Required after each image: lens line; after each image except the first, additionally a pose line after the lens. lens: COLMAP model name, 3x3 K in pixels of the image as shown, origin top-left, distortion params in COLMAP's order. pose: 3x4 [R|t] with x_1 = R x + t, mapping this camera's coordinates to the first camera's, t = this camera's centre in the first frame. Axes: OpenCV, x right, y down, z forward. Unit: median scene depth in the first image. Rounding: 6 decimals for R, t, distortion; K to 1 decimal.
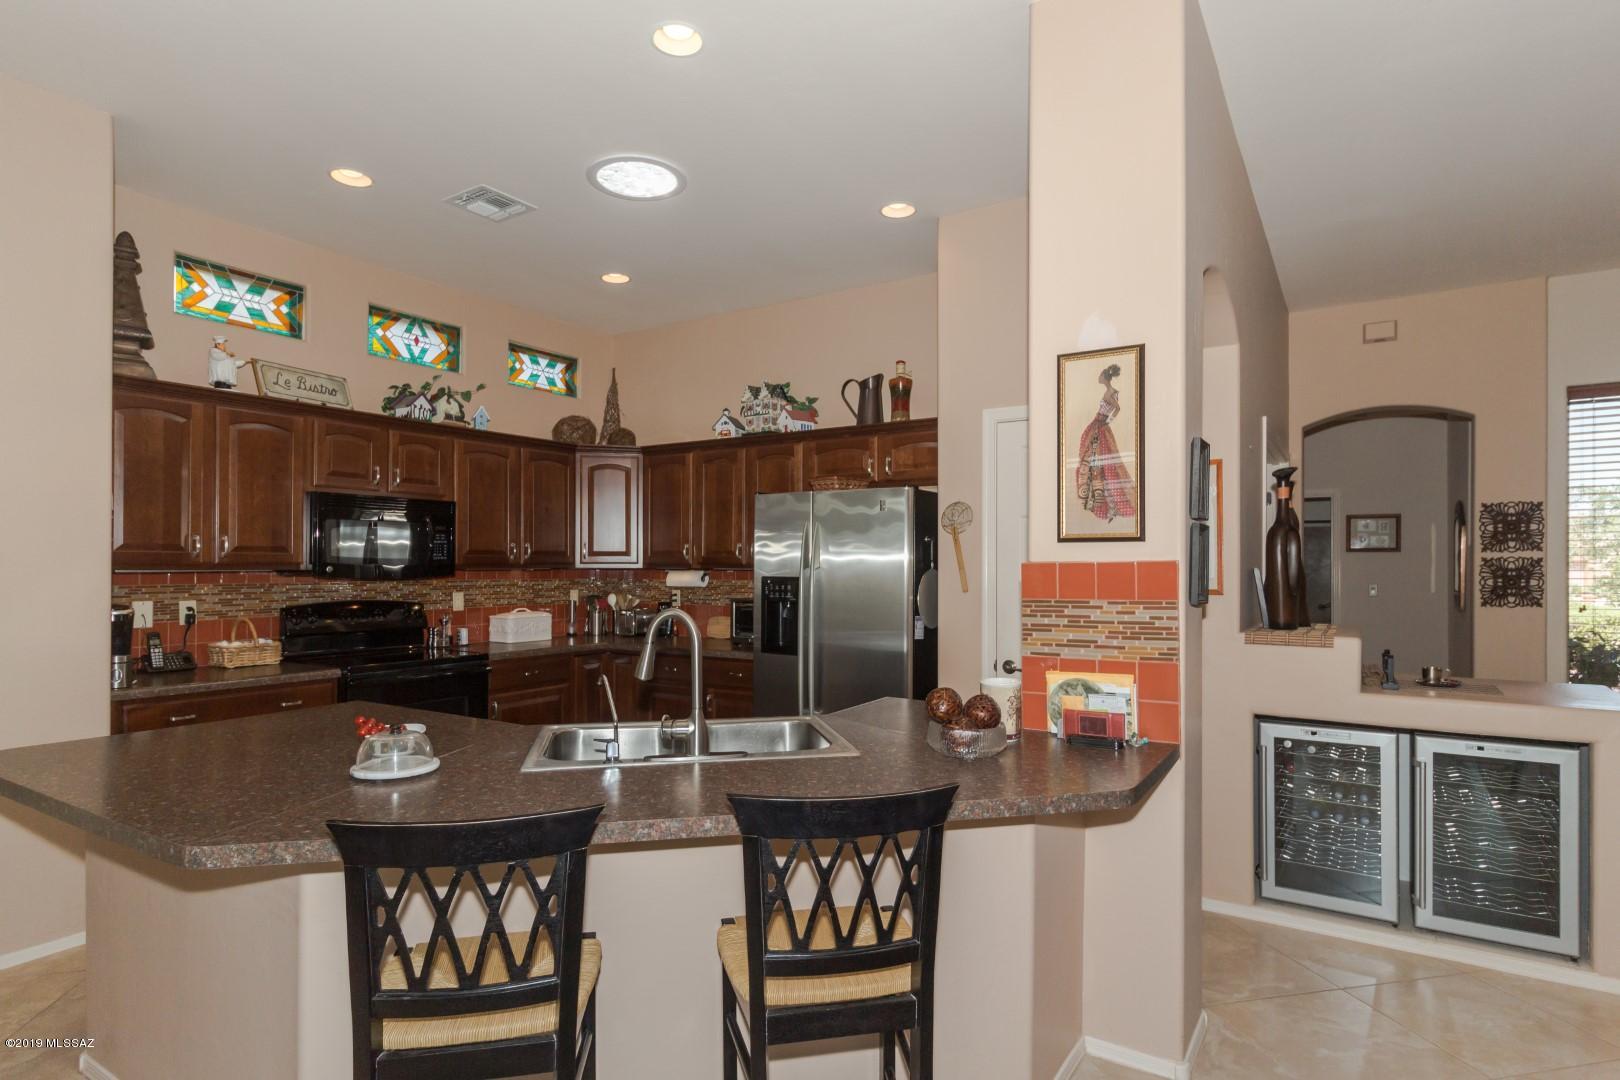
lens RADIAL K [[851.6, 0, 833.0], [0, 851.6, 554.4], [0, 0, 1]] dist [0.001376, 0.002425]
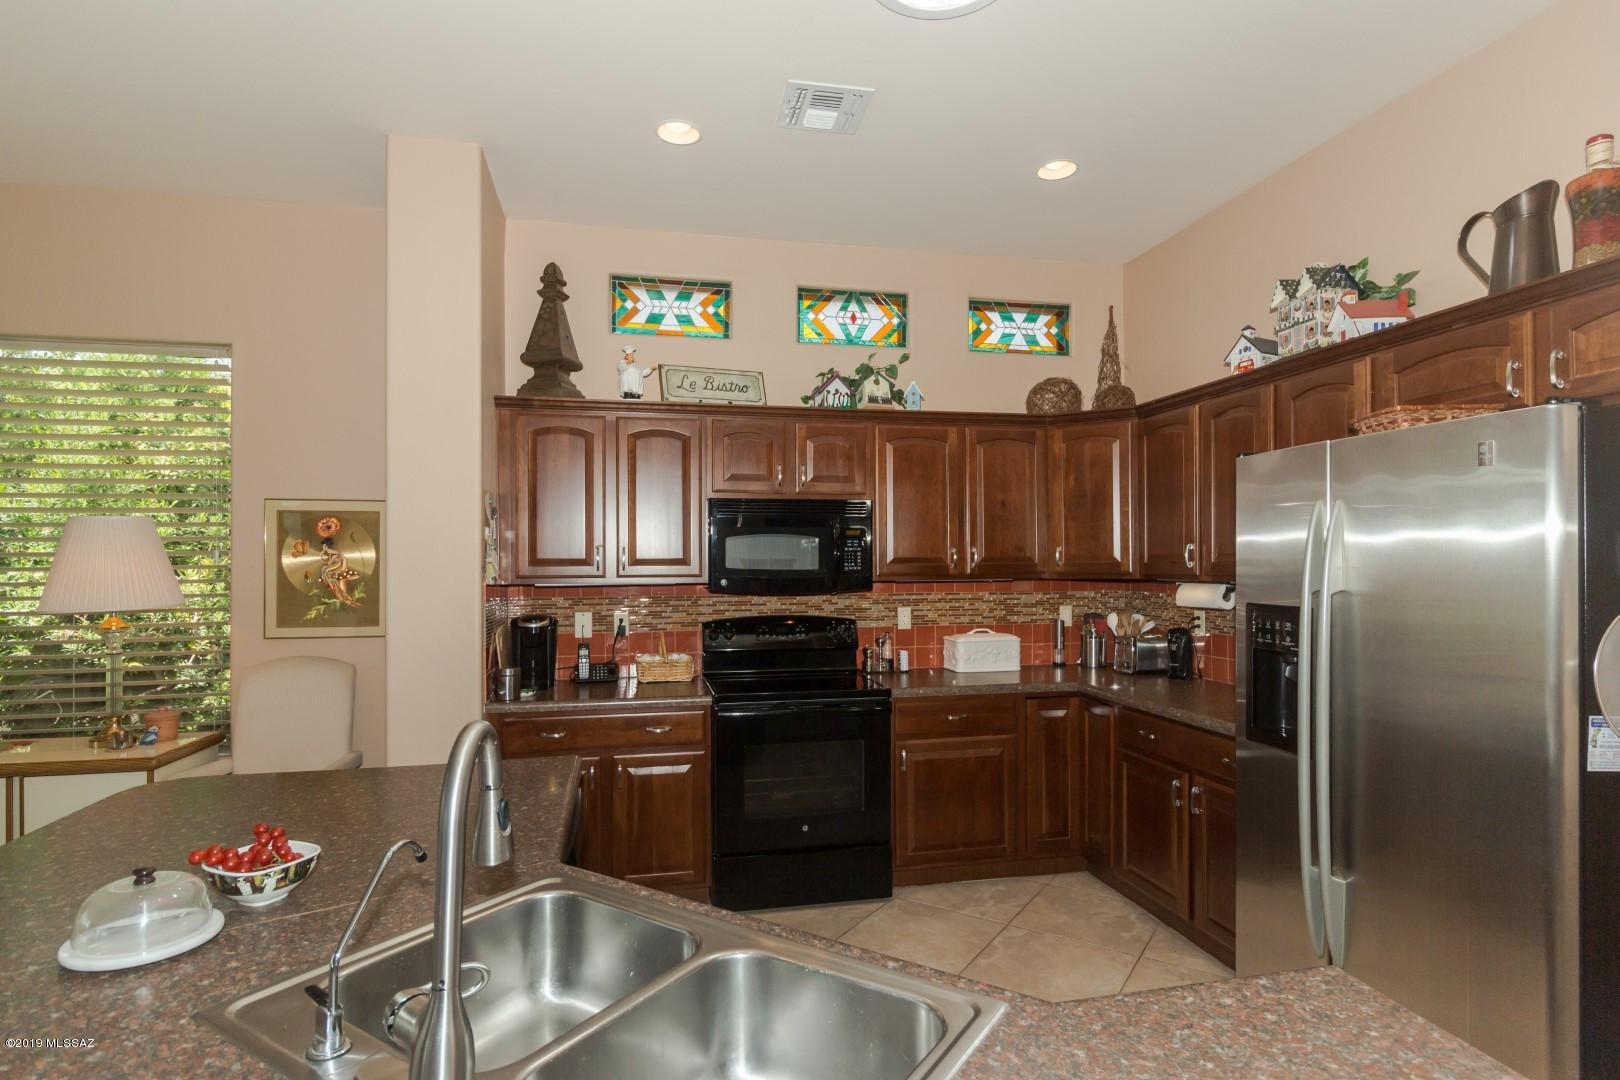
lens RADIAL K [[851.6, 0, 814.3], [0, 851.6, 549.4], [0, 0, 1]] dist [0.001376, 0.002425]
pose [[0.696484, -0.014966, -0.717417, 0.108262], [0.014773, 0.999870, -0.006516, -0.008983], [0.717421, -0.006060, 0.696614, 0.368814]]
